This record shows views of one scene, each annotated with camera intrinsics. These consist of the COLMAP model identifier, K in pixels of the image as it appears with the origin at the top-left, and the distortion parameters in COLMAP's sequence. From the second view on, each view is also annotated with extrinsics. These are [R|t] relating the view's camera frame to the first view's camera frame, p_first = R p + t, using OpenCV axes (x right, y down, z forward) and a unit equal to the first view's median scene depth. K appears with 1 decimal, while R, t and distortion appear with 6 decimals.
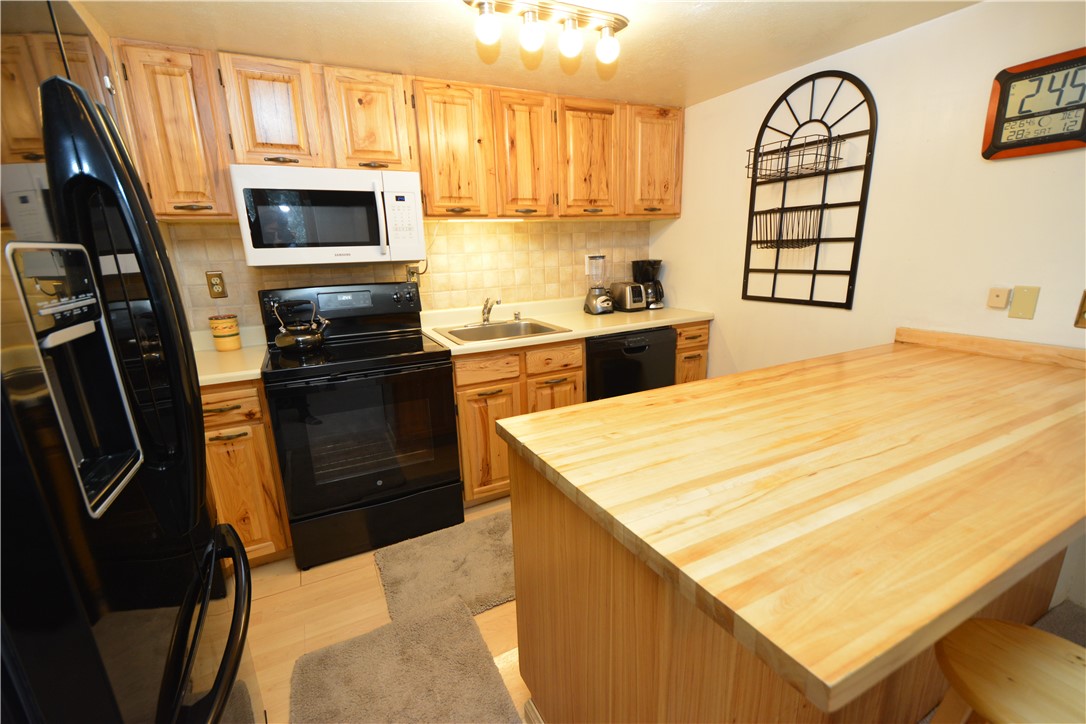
lens RADIAL K [[472.1, 0, 541.4], [0, 472.1, 367.2], [0, 0, 1]] dist [-0.002274, -0.000803]
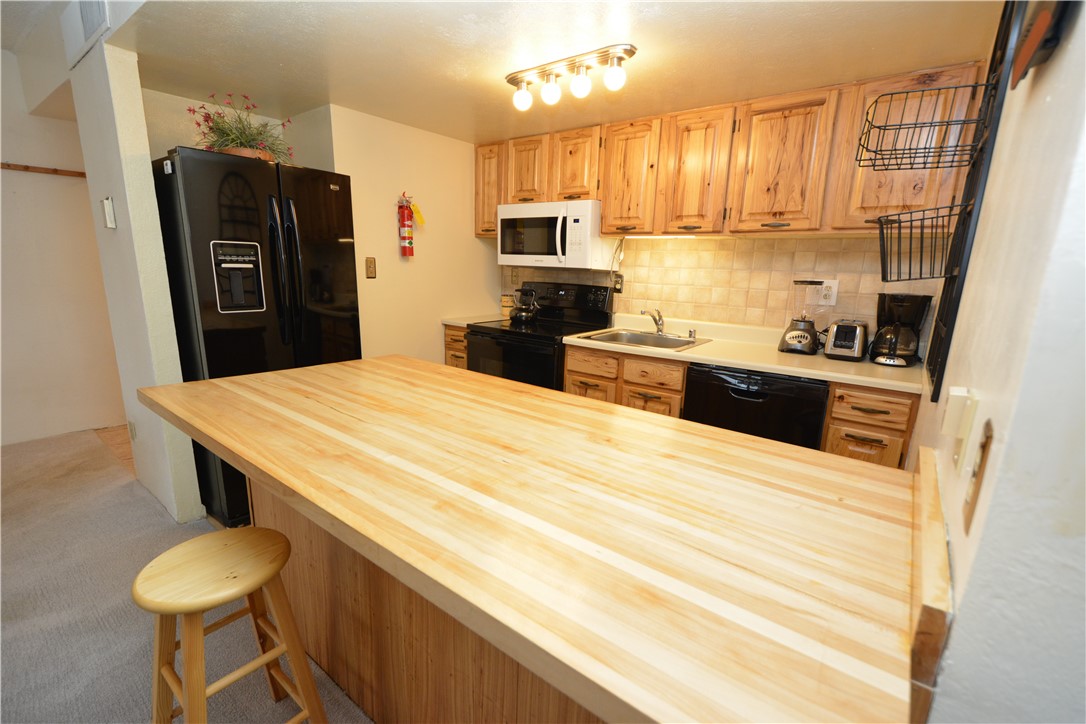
lens RADIAL K [[472.1, 0, 541.4], [0, 472.1, 367.2], [0, 0, 1]] dist [-0.002274, -0.000803]
pose [[0.435523, 0.236257, -0.868621, 0.741472], [-0.264457, 0.955944, 0.127411, -0.090364], [0.860455, 0.174223, 0.478815, 0.294871]]
